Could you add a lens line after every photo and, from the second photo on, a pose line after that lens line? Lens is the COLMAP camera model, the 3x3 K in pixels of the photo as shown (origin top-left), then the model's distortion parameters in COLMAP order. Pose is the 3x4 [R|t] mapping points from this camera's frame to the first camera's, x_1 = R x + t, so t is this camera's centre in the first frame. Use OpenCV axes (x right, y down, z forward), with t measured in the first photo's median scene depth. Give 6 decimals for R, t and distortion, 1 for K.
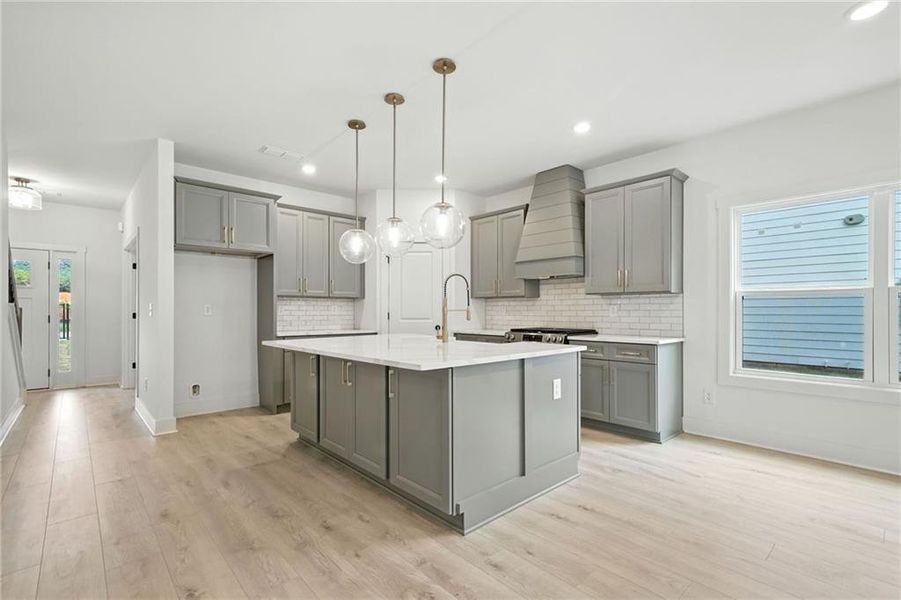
lens RADIAL K [[411.6, 0, 447.6], [0, 411.6, 308.6], [0, 0, 1]] dist [0.003060, 0.000235]
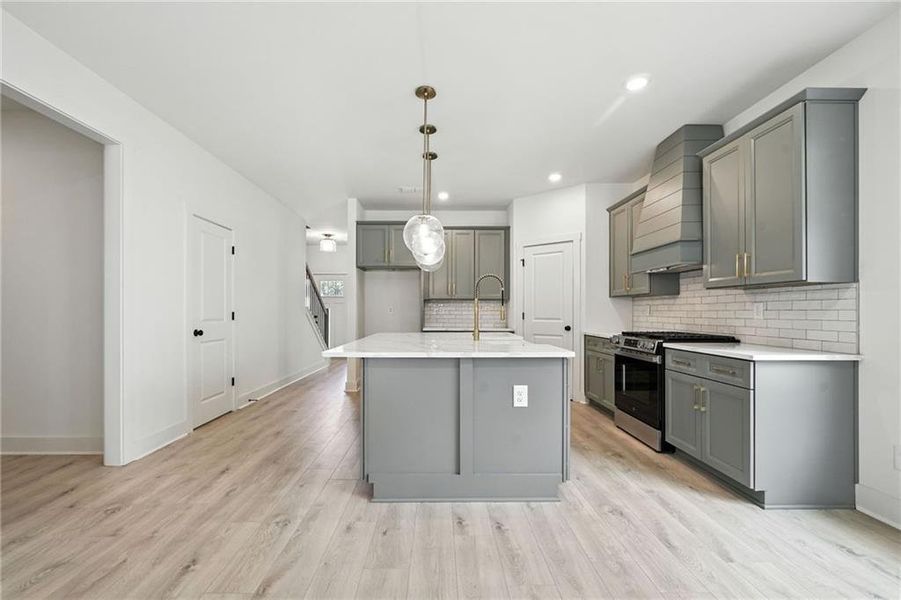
lens RADIAL K [[378.6, 0, 442.7], [0, 378.6, 310.9], [0, 0, 1]] dist [-0.013749, 0.000101]
pose [[0.746577, 0.000406, -0.665299, 0.483522], [0.002846, 0.999989, 0.003803, 0.001330], [0.665293, -0.004733, 0.746567, 0.179380]]
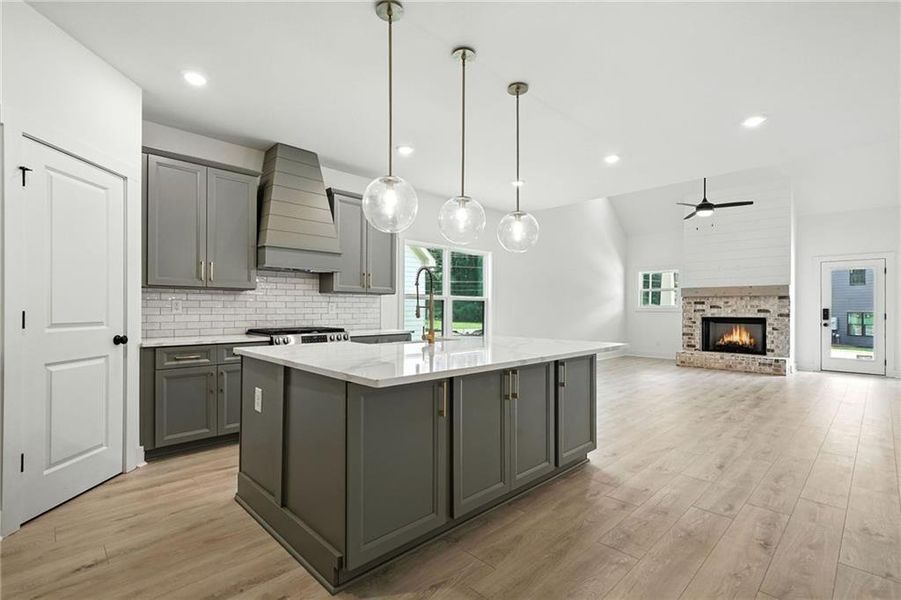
lens RADIAL K [[411.6, 0, 447.6], [0, 411.6, 308.6], [0, 0, 1]] dist [0.003060, 0.000235]
pose [[-0.027691, 0.002233, 0.999614, -0.758922], [-0.008347, 0.999962, -0.002465, 0.007315], [-0.999582, -0.008412, -0.027671, 0.829166]]
